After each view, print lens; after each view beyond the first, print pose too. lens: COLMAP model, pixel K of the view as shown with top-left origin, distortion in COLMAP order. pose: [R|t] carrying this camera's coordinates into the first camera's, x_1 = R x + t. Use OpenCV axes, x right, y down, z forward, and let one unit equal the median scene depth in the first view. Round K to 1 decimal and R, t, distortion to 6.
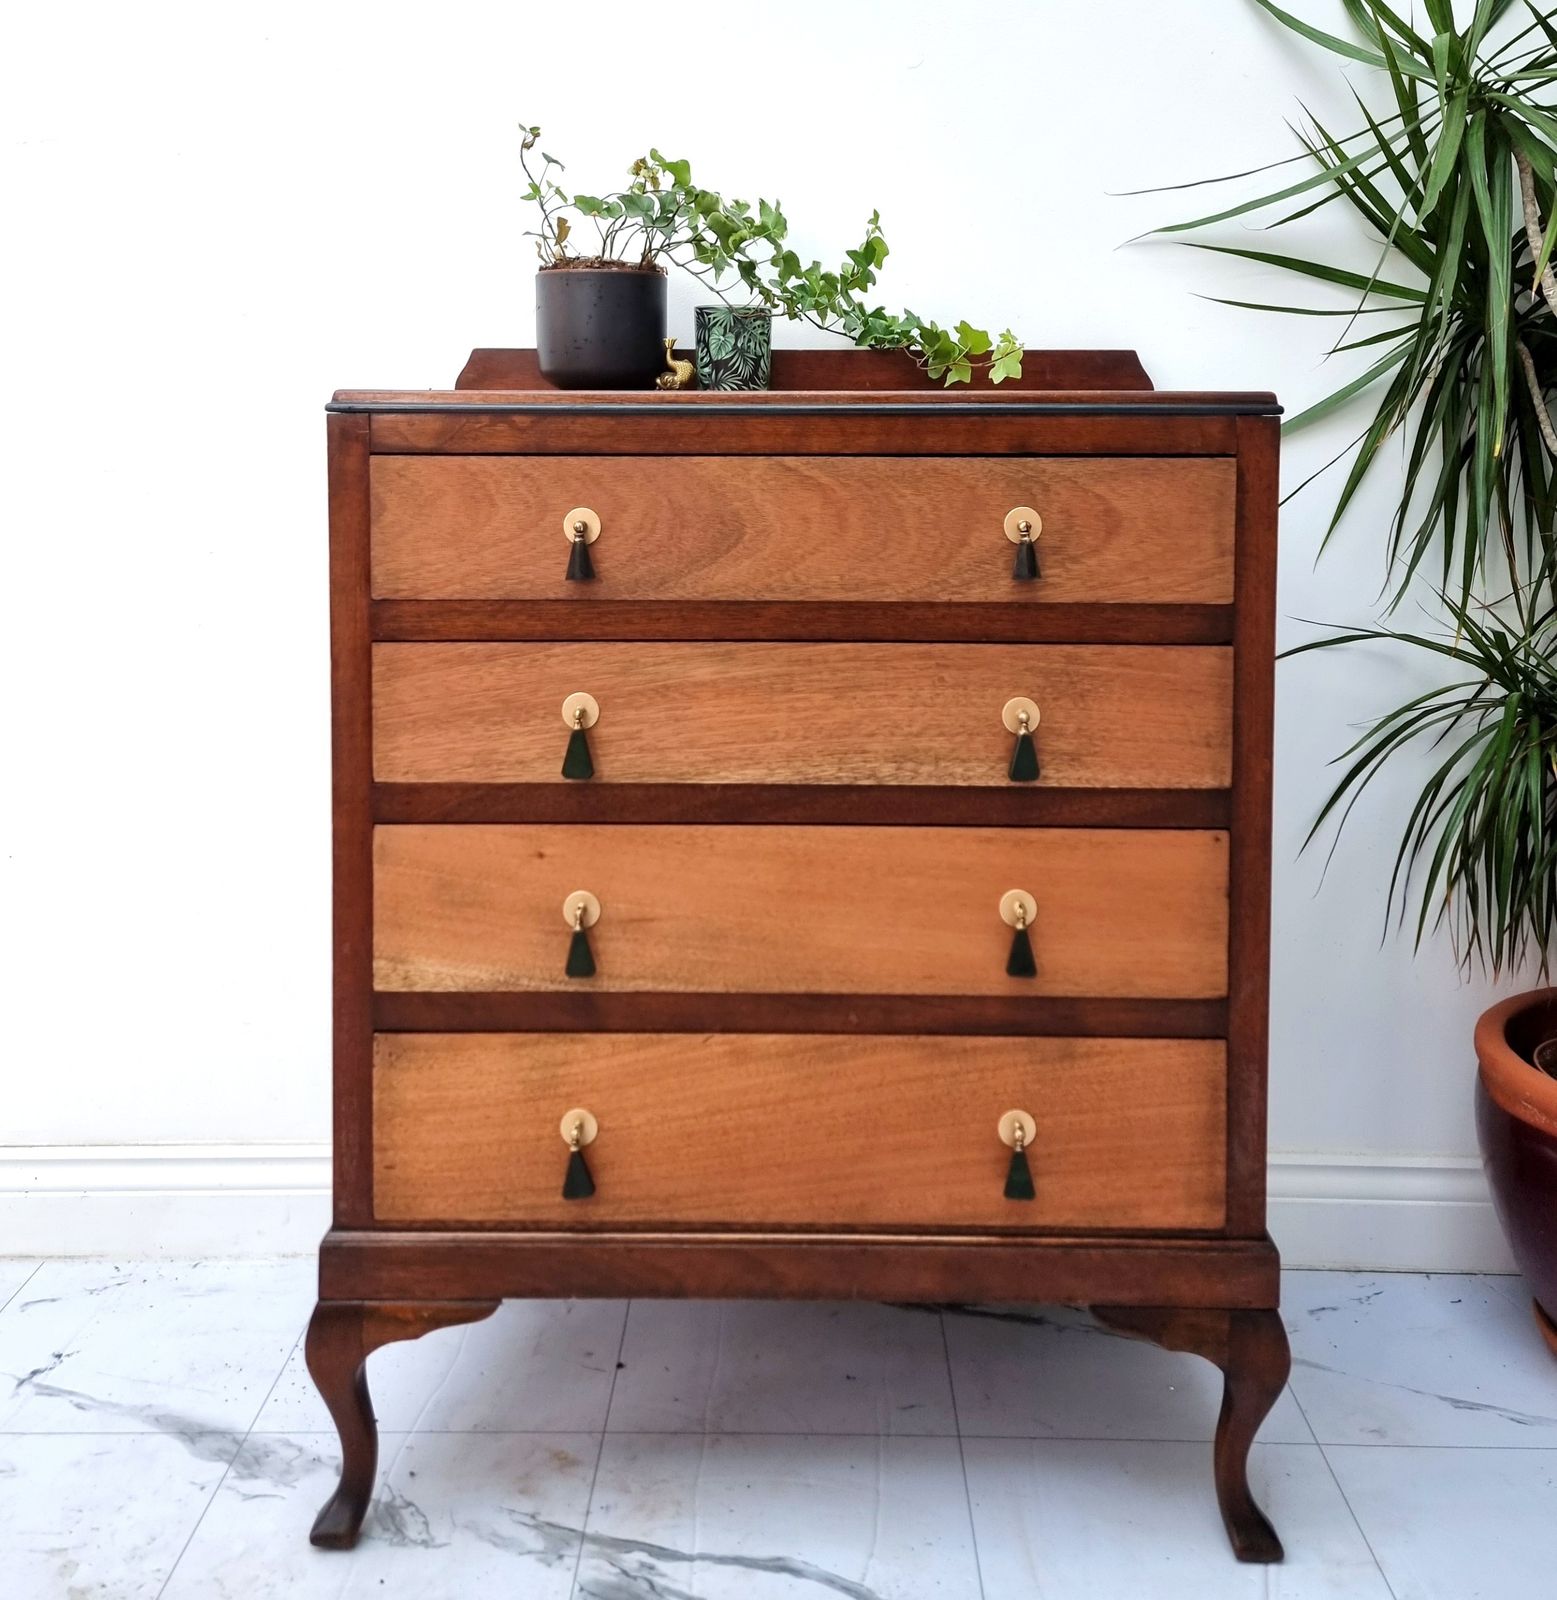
lens RADIAL K [[1623.3, 0, 783.5], [0, 1623.3, 532.1], [0, 0, 1]] dist [0.106640, -0.103050]
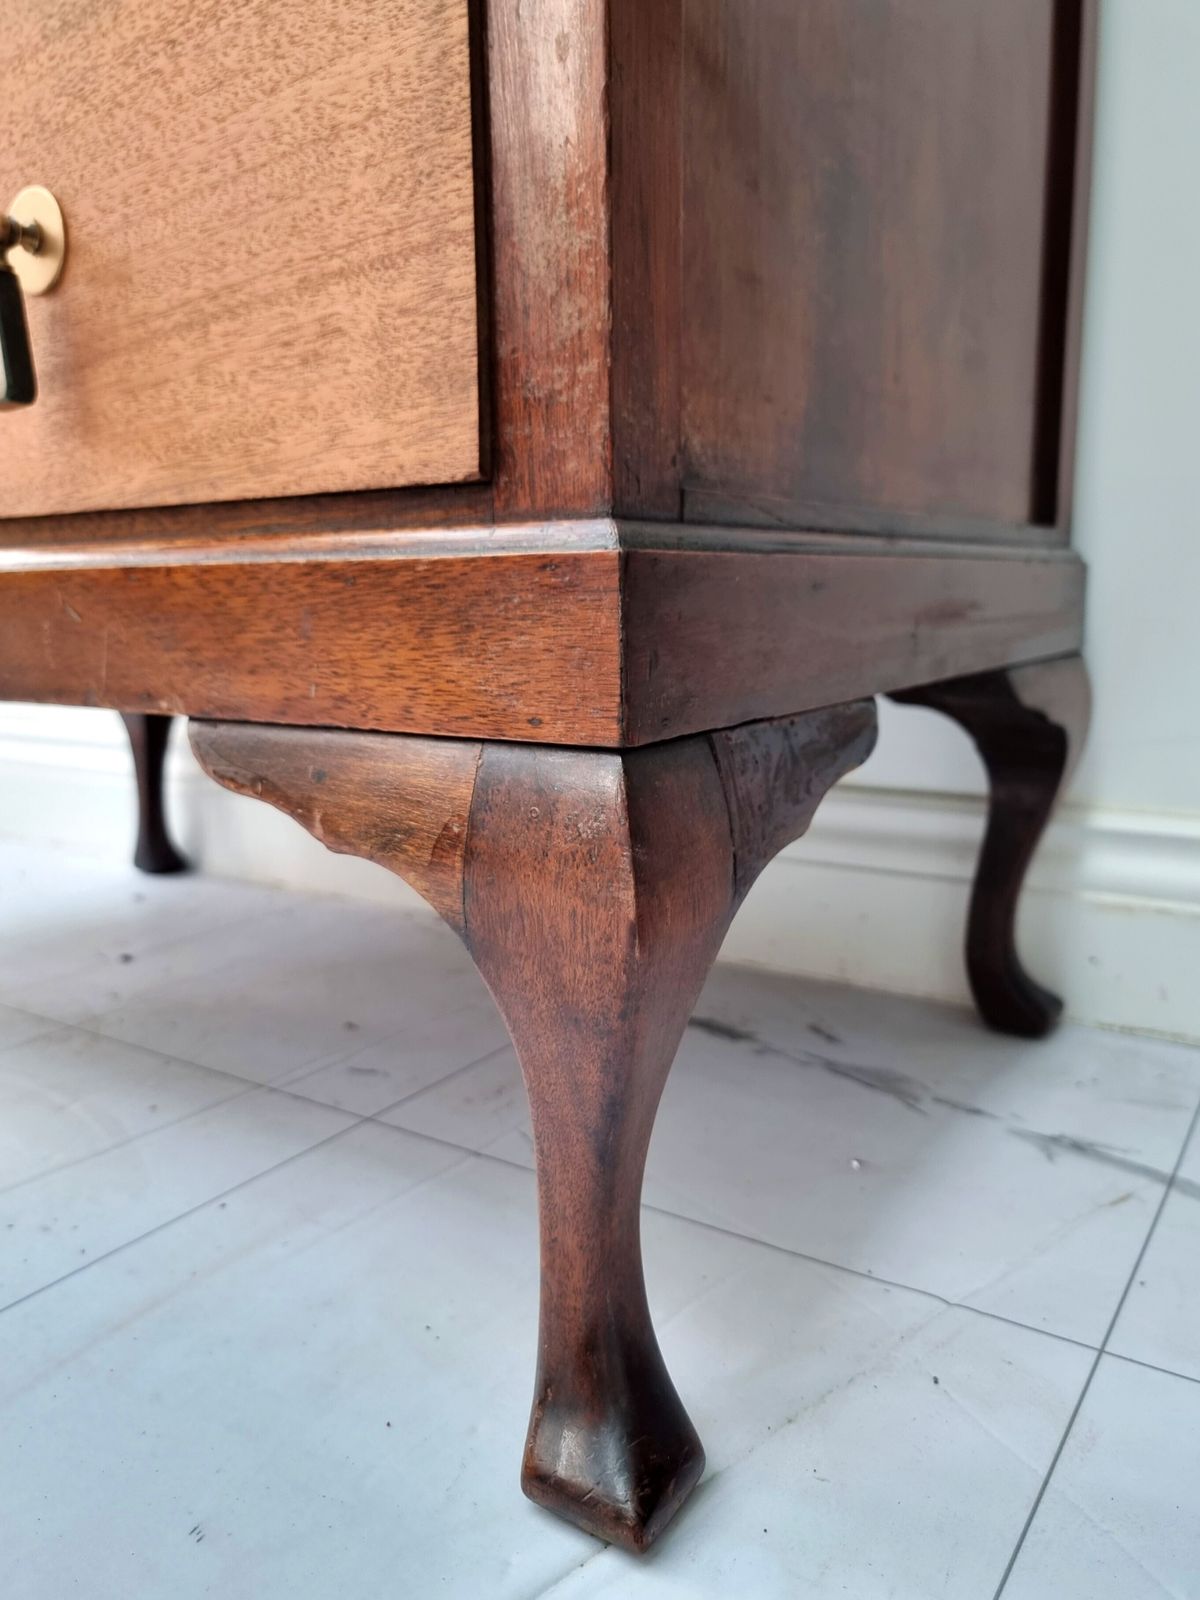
lens RADIAL K [[1228.0, 0, 592.3], [0, 1228.0, 809.1], [0, 0, 1]] dist [-0.000875, -0.000277]
pose [[0.842314, 0.081868, -0.532733, 0.410431], [-0.017565, 0.992042, 0.124679, 0.457374], [0.538700, -0.095662, 0.837049, 0.830963]]
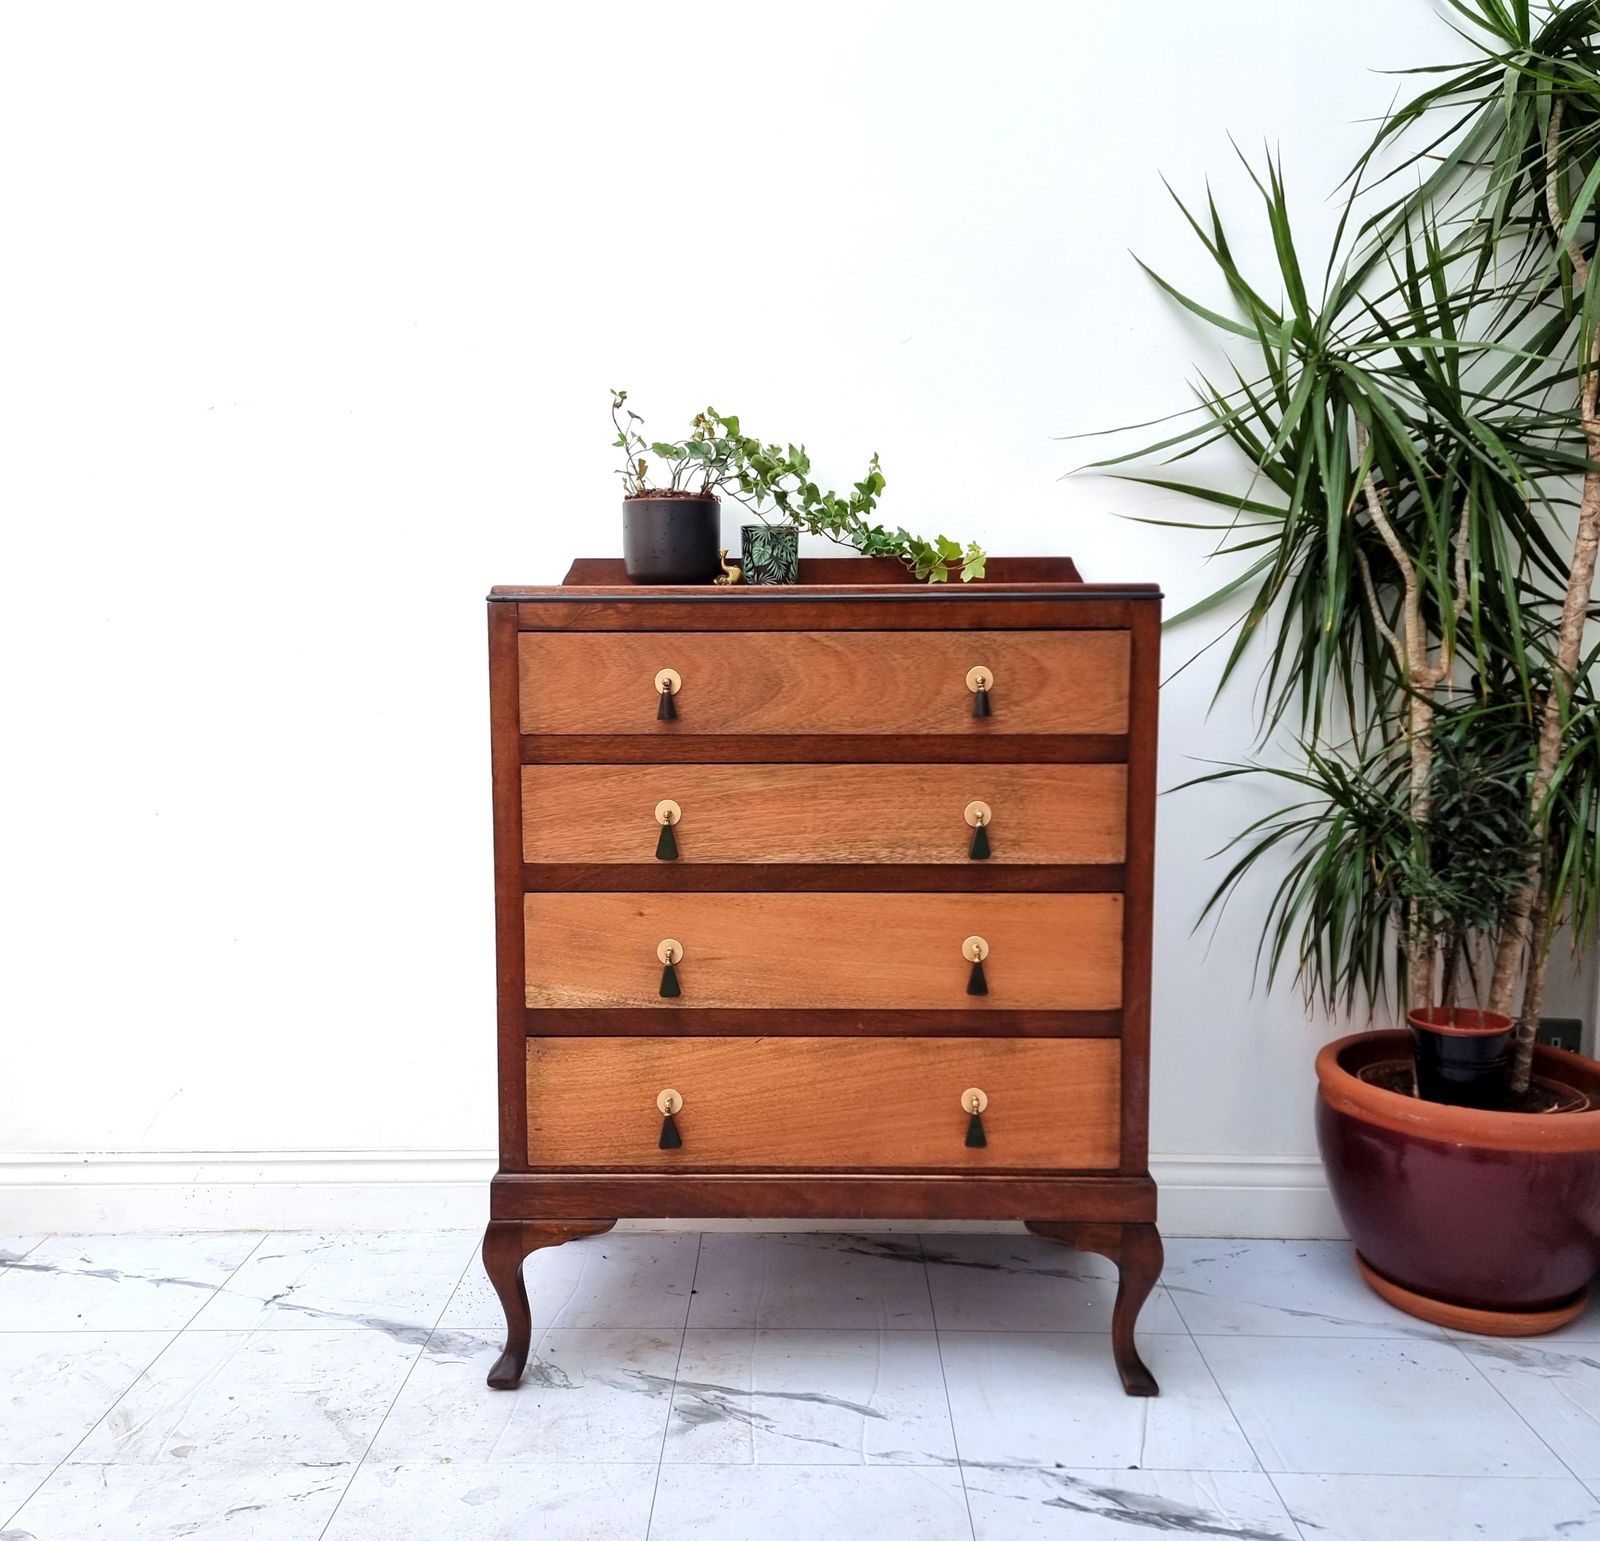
lens RADIAL K [[1476.8, 0, 787.0], [0, 1476.8, 808.2], [0, 0, 1]] dist [0.114827, -0.130644]
pose [[0.999967, -0.004718, -0.006682, -0.012274], [0.005026, 0.998887, 0.046909, 0.045739], [0.006453, -0.046941, 0.998877, -0.288314]]
